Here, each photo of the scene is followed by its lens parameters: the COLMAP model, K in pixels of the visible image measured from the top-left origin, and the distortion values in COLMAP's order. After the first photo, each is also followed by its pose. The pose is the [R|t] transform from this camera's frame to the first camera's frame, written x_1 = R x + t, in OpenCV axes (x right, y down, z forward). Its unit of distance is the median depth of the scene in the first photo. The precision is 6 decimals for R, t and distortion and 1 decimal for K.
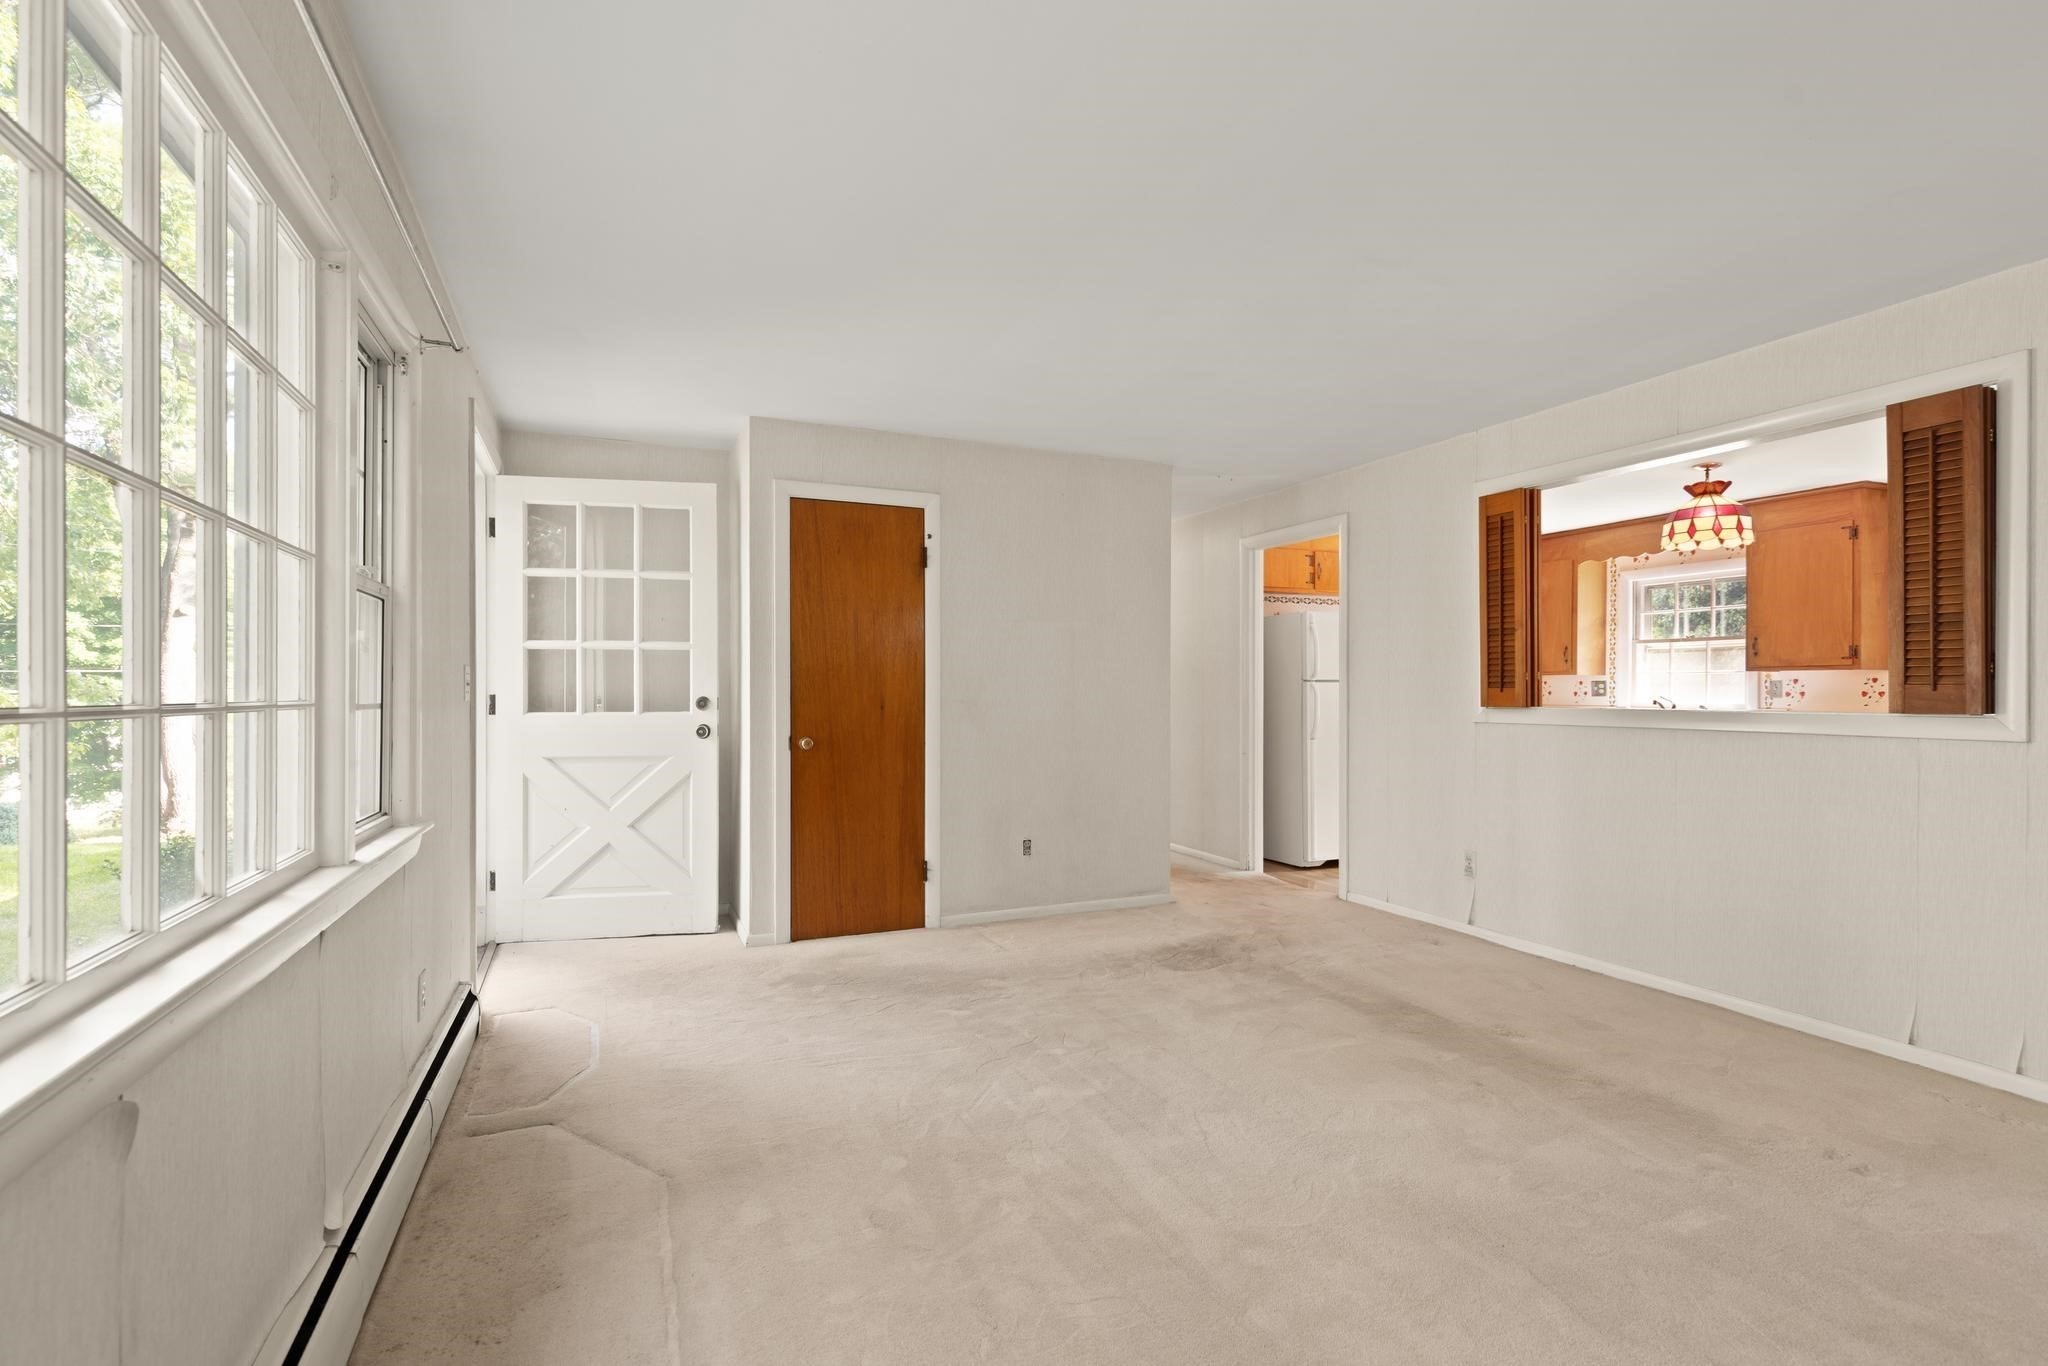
lens RADIAL K [[943.2, 0, 1026.2], [0, 943.2, 688.3], [0, 0, 1]] dist [0.001691, 0.000005]
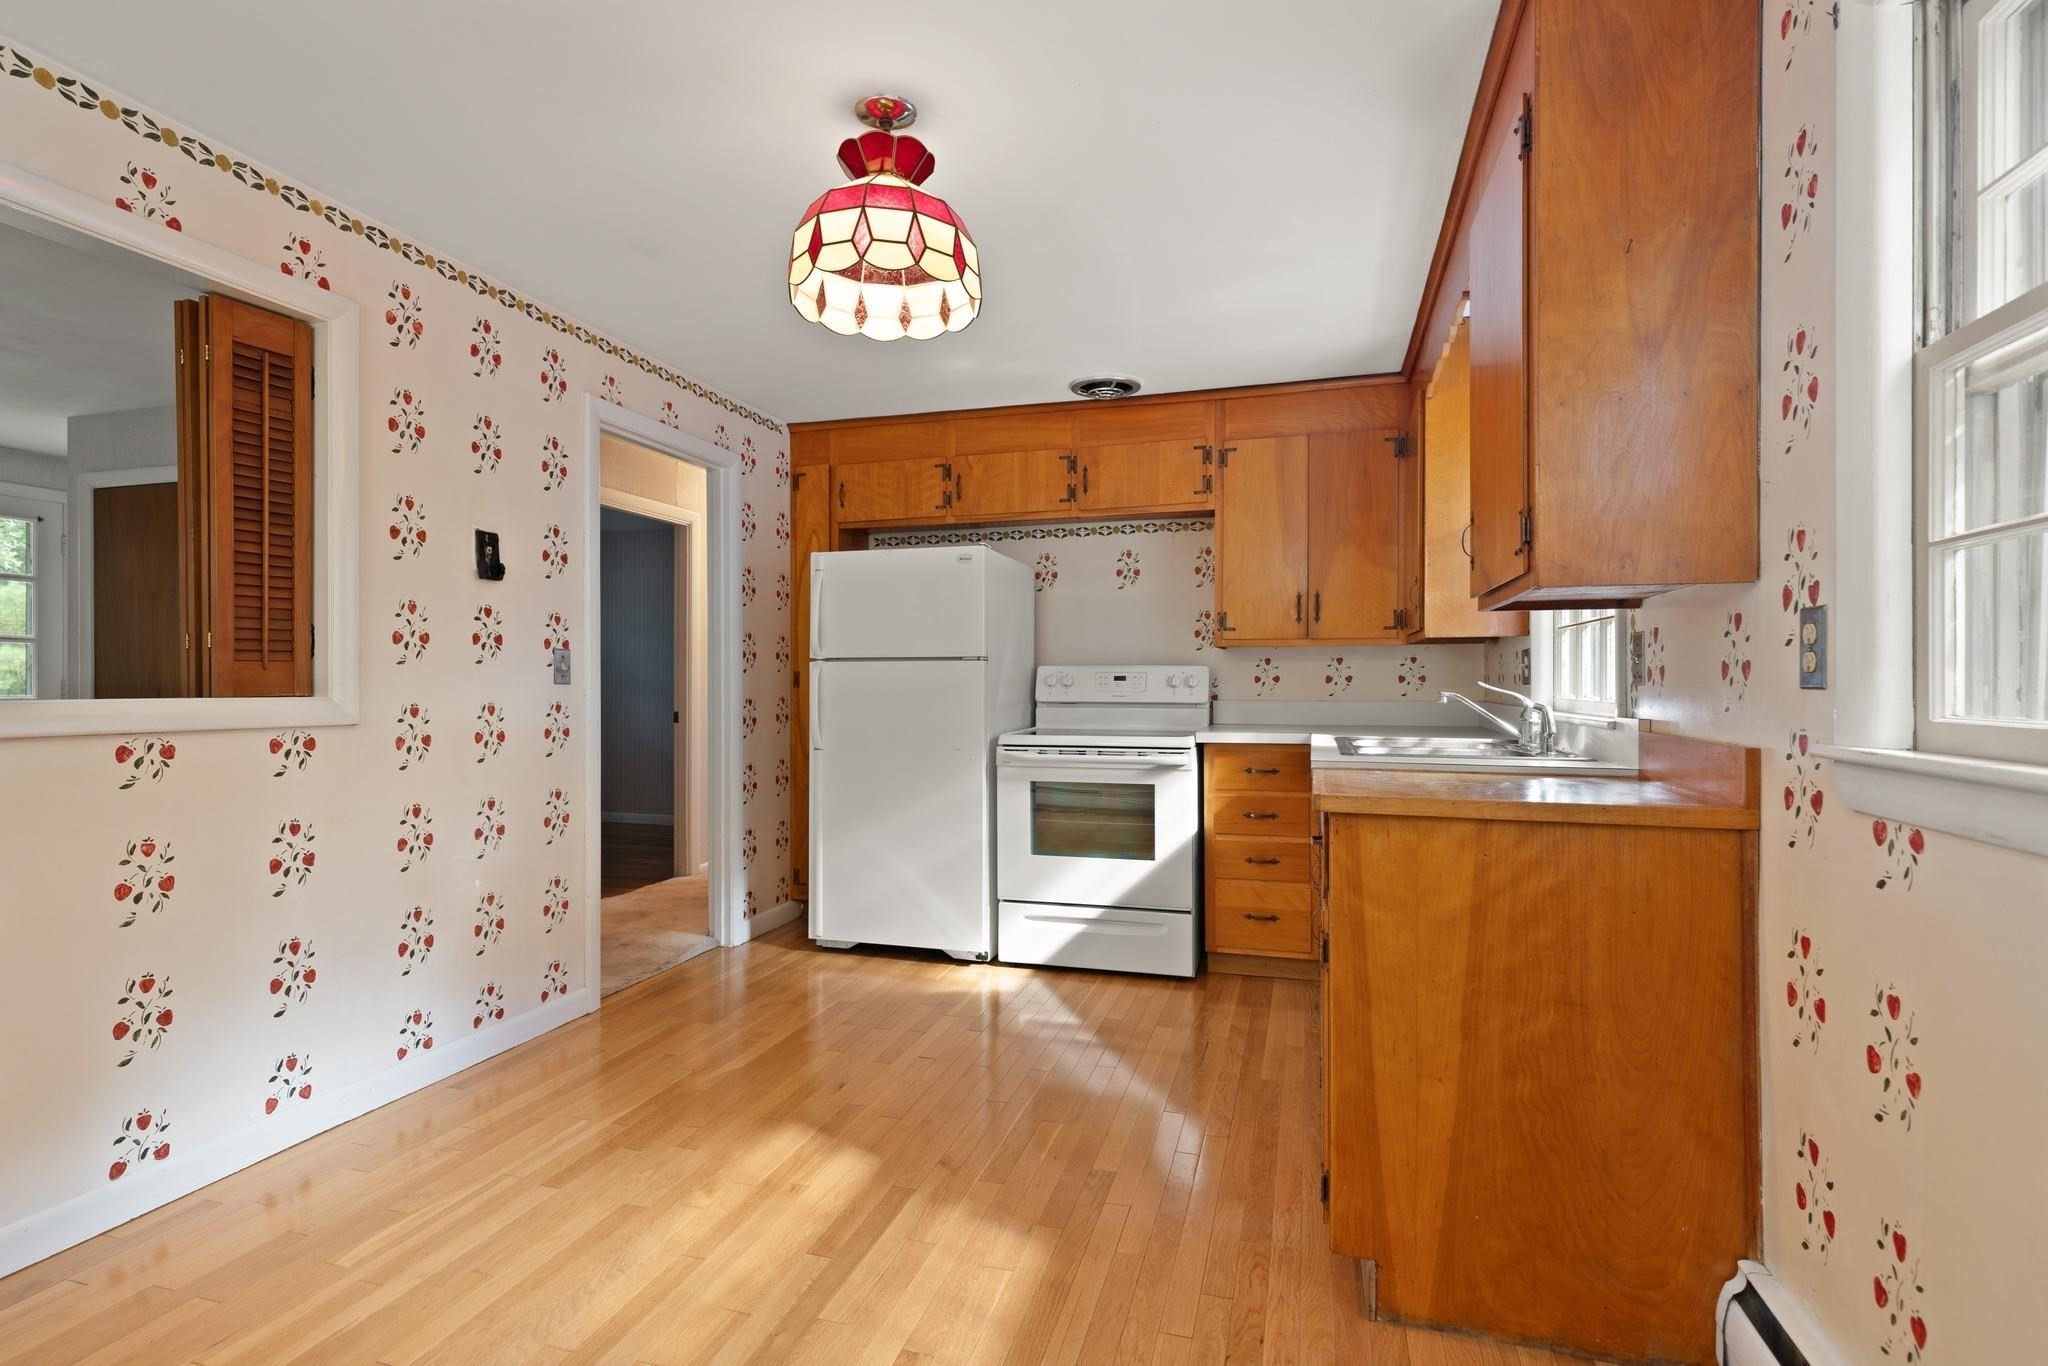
lens RADIAL K [[970.4, 0, 1026.4], [0, 970.4, 679.1], [0, 0, 1]] dist [0.004284, 0.000665]
pose [[0.763518, -0.003942, -0.645775, 1.148631], [0.001829, 0.999991, -0.003941, 0.012007], [0.645785, 0.001828, 0.763518, 0.795188]]
